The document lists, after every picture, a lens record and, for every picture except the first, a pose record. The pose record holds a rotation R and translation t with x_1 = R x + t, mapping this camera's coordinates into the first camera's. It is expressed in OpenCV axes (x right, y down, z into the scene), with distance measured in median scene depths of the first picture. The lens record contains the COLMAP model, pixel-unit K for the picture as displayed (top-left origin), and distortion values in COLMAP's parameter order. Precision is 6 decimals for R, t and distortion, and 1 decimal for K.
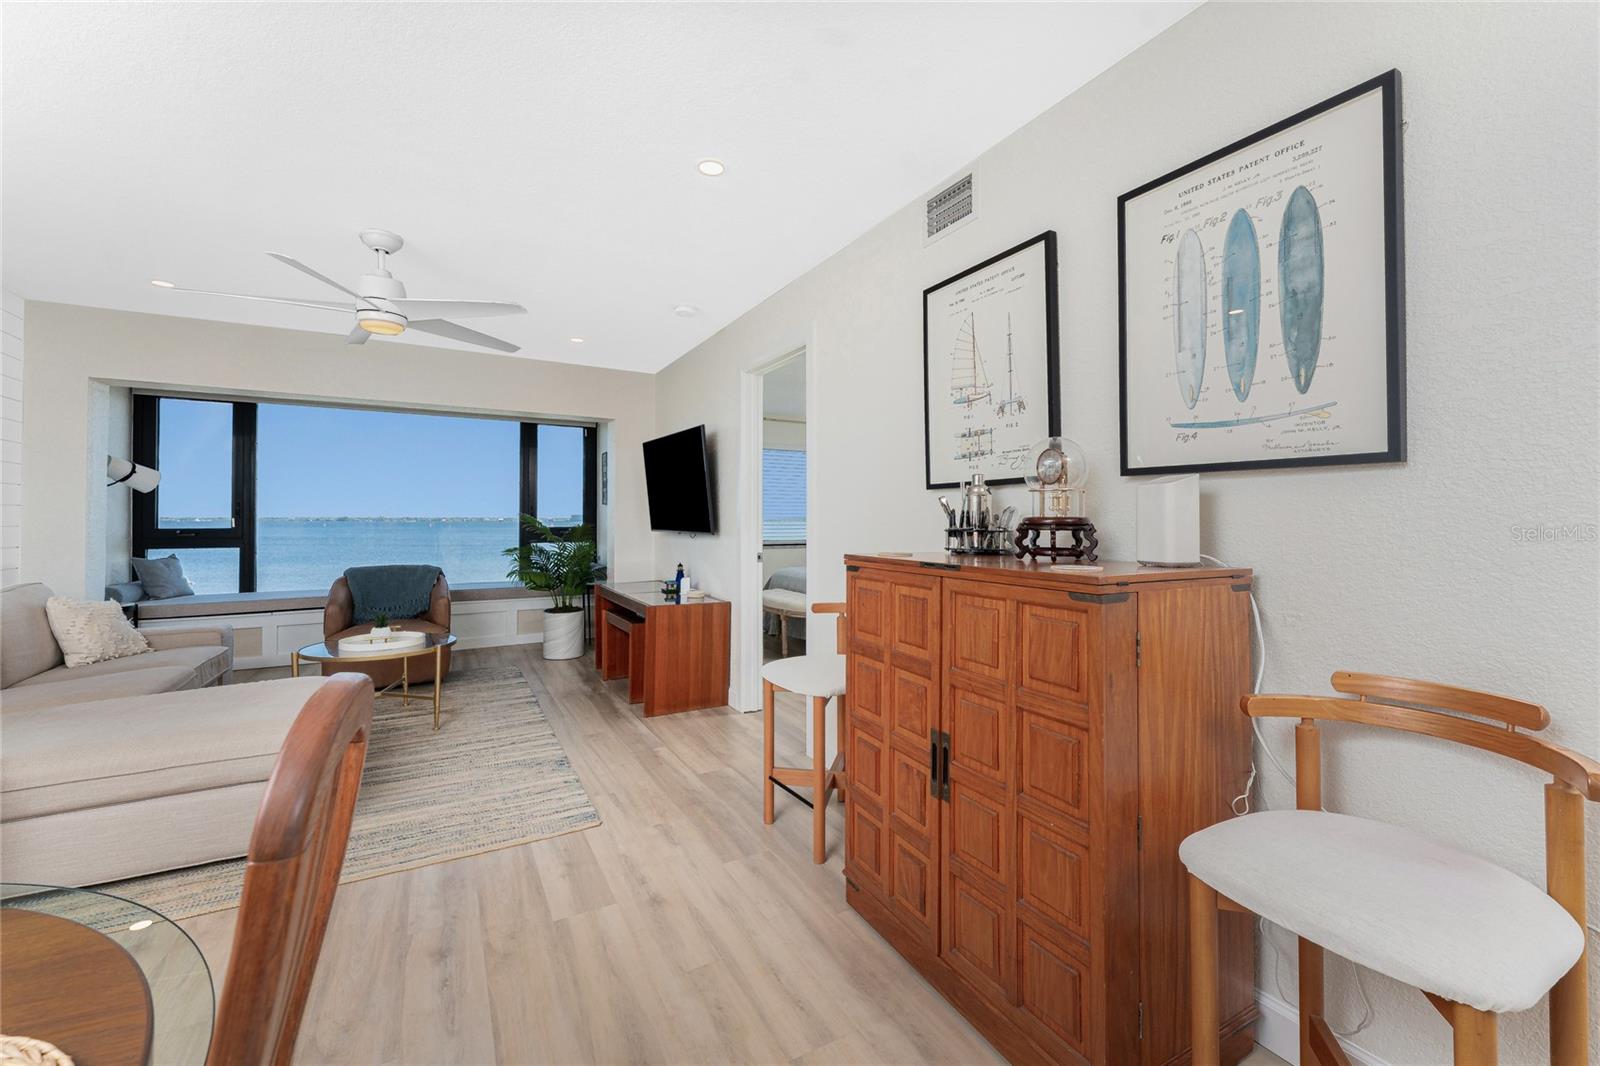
lens RADIAL K [[663.5, 0, 832.4], [0, 663.5, 508.5], [0, 0, 1]] dist [0.002633, -0.000222]
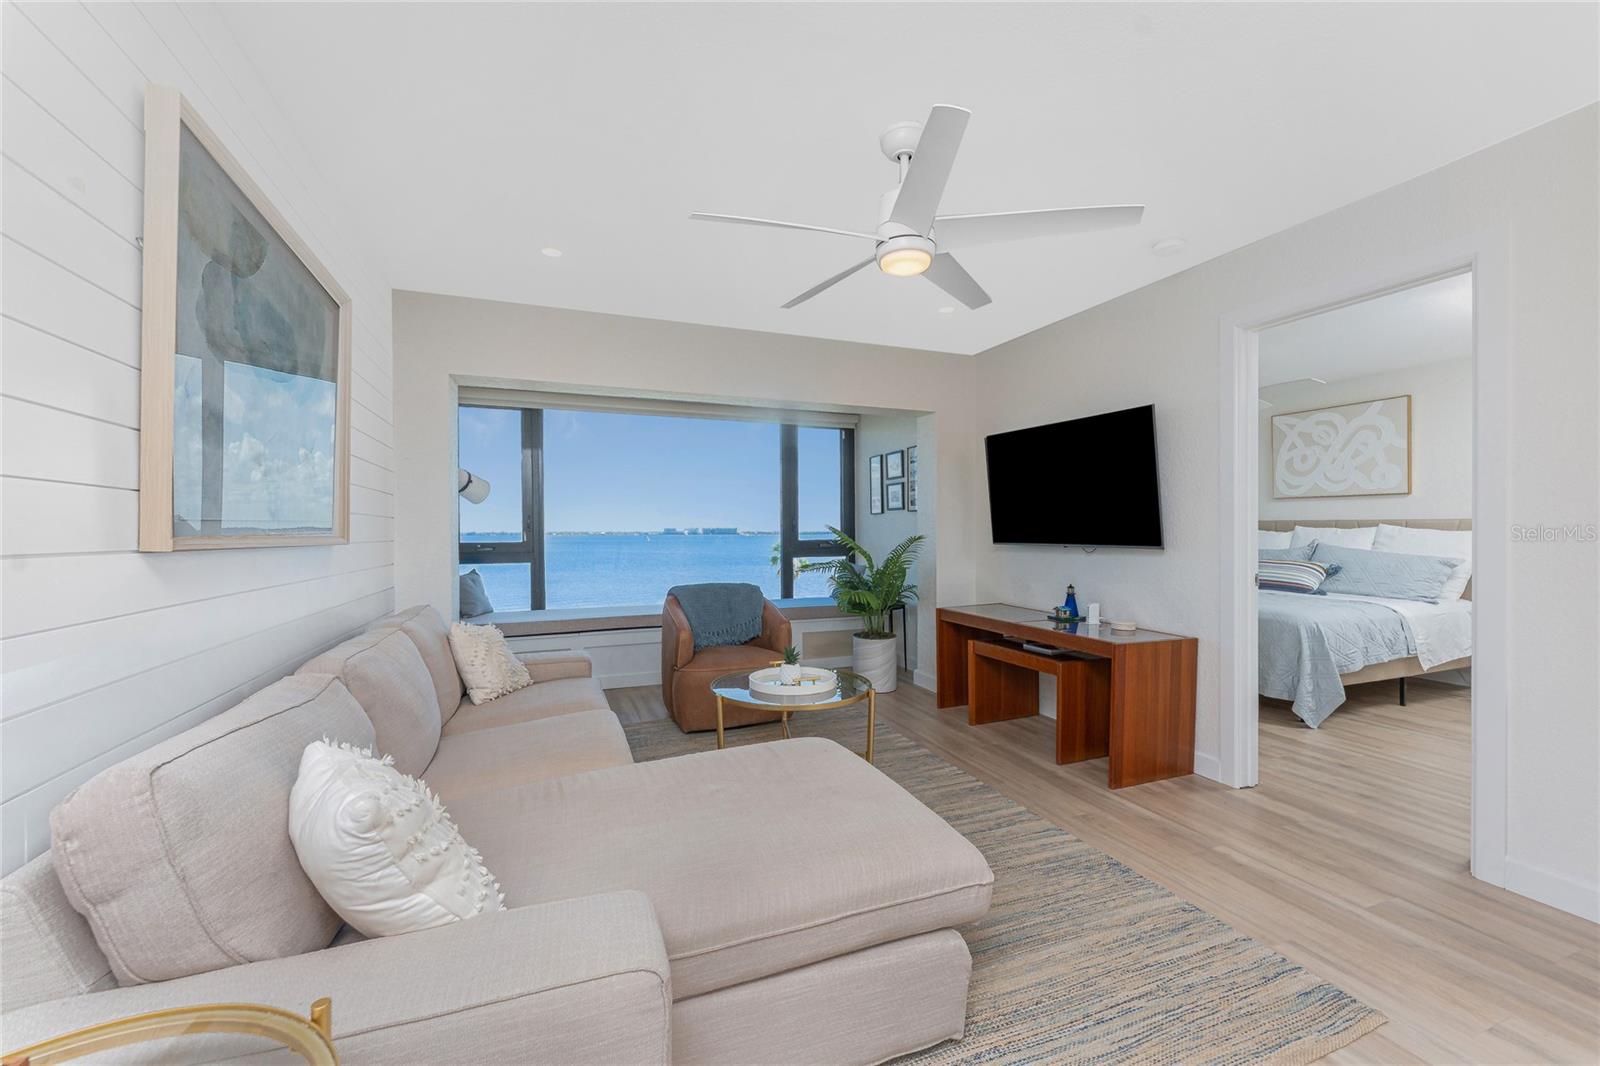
lens RADIAL K [[649.1, 0, 796.2], [0, 649.1, 534.3], [0, 0, 1]] dist [-0.003185, -0.000258]
pose [[0.986503, -0.005143, -0.163663, -0.636167], [0.008815, 0.999725, 0.021719, 0.002977], [0.163506, -0.022869, 0.986277, 0.258216]]
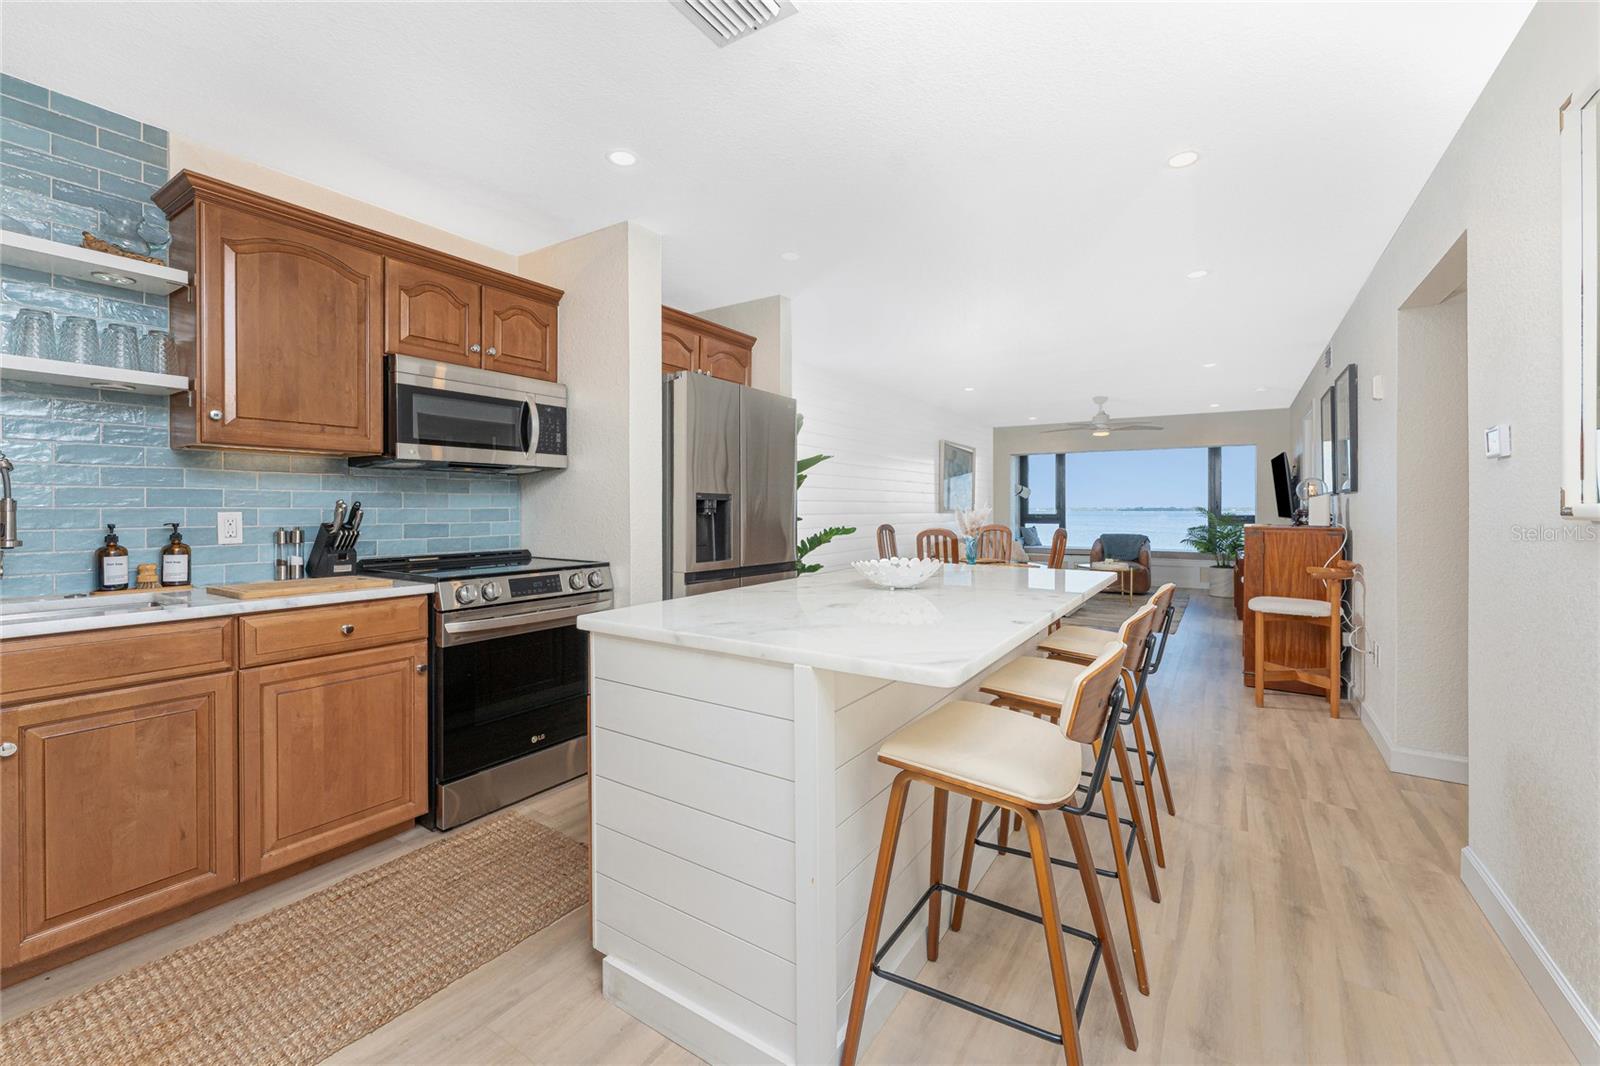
lens RADIAL K [[656.3, 0, 796.3], [0, 656.3, 525.2], [0, 0, 1]] dist [0.001455, 0.000486]
pose [[0.442466, 0.020087, -0.896560, 0.955524], [0.016874, 0.999386, 0.030718, -0.020448], [0.896627, -0.028720, 0.441855, -1.048421]]
